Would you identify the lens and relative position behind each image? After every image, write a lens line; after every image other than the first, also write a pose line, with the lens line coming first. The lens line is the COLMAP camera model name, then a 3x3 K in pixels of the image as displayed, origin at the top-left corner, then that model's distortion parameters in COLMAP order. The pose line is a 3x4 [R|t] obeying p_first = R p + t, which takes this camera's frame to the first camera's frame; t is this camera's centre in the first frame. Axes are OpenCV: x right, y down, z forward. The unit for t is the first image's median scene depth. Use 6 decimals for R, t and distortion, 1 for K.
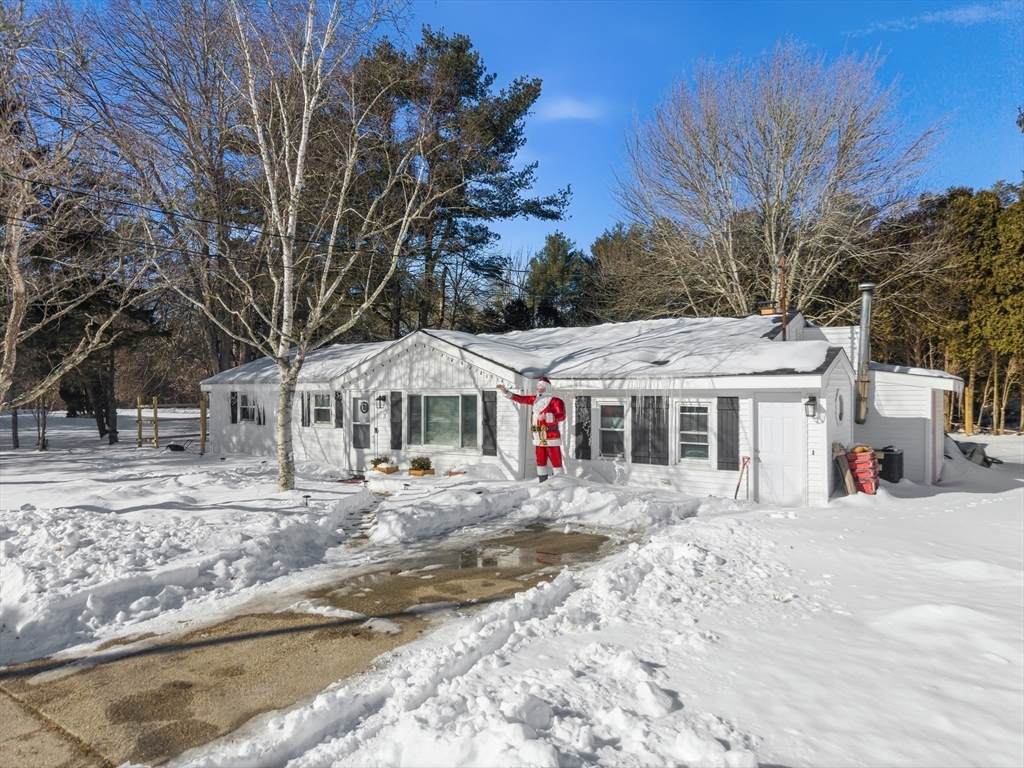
lens RADIAL K [[685.4, 0, 511.0], [0, 685.4, 388.8], [0, 0, 1]] dist [0.037178, -0.029177]
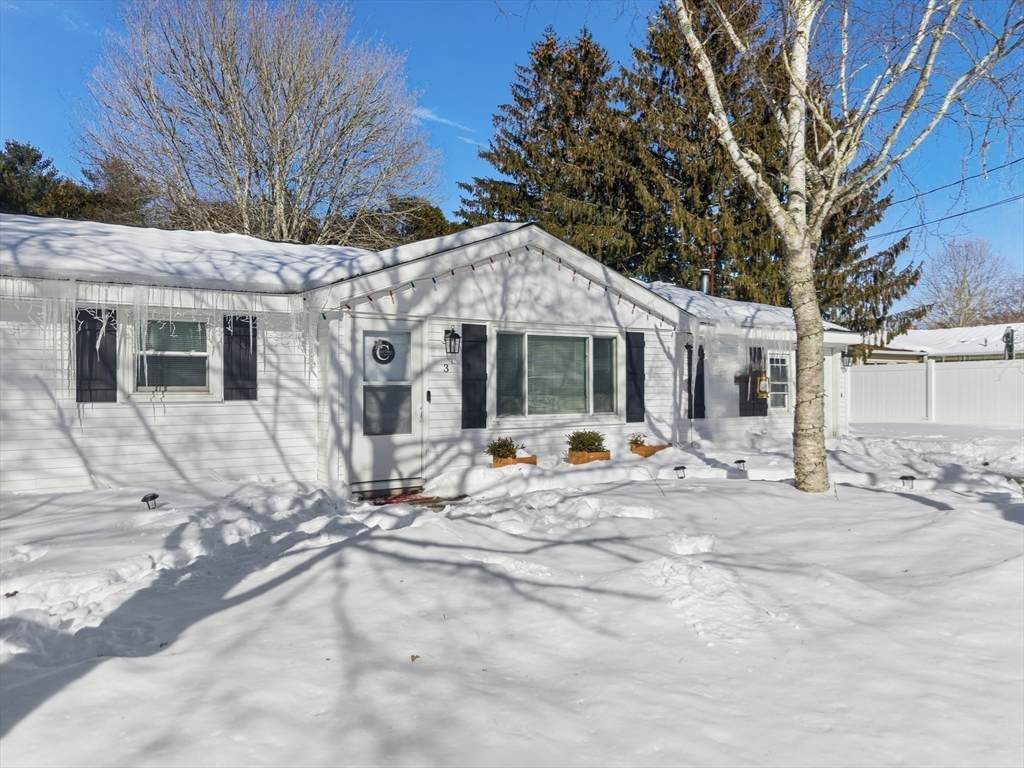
lens RADIAL K [[685.4, 0, 517.7], [0, 685.4, 385.7], [0, 0, 1]] dist [0.037178, -0.029177]
pose [[0.358882, 0.003949, 0.933375, -0.866750], [-0.001535, 0.999992, -0.003641, 0.071836], [-0.933382, -0.000126, 0.358885, 0.989696]]
